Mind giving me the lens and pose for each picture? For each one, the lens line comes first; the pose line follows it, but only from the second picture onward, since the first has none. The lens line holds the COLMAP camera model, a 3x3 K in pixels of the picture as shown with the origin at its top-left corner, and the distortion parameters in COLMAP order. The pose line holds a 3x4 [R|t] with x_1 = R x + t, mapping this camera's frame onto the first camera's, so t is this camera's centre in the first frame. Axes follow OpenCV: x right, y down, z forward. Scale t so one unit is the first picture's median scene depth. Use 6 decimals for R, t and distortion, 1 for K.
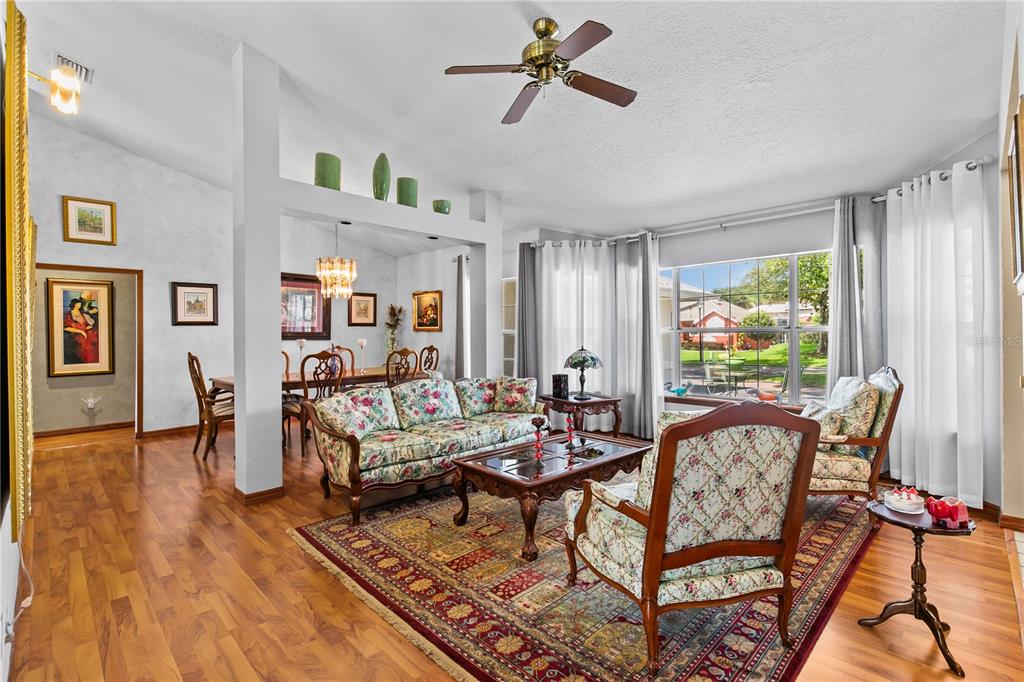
lens RADIAL K [[460.3, 0, 528.6], [0, 460.3, 334.6], [0, 0, 1]] dist [0.005532, -0.002042]
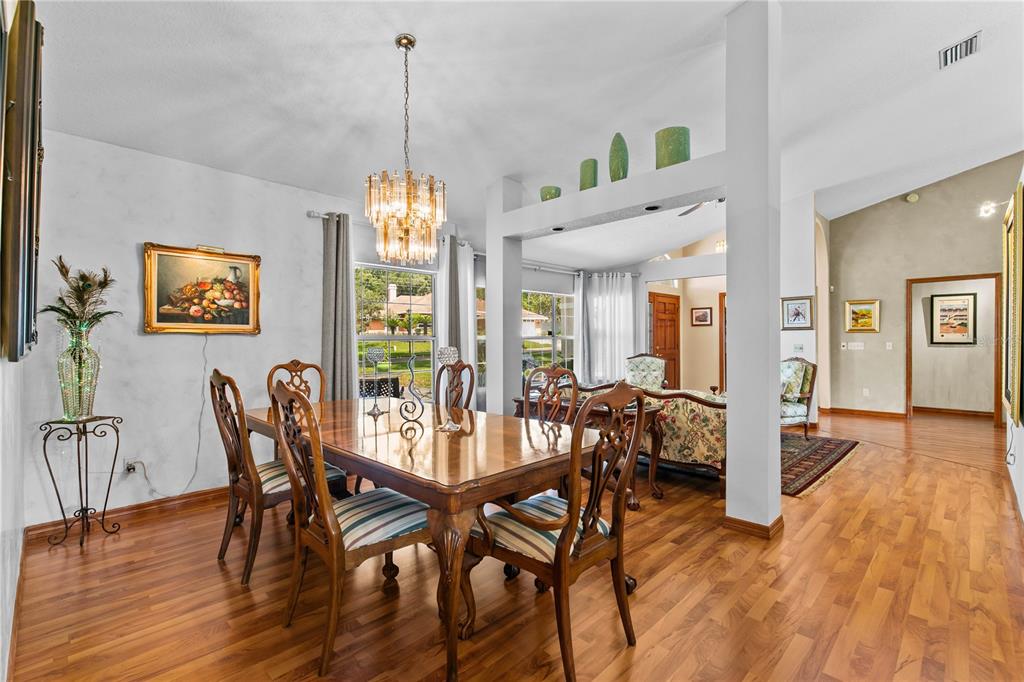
lens RADIAL K [[460.3, 0, 511.2], [0, 460.3, 340.1], [0, 0, 1]] dist [0.005532, -0.002042]
pose [[0.024530, 0.008096, 0.999666, -0.701459], [0.007202, 0.999940, -0.008275, 0.005837], [-0.999673, 0.007402, 0.024470, 0.691248]]
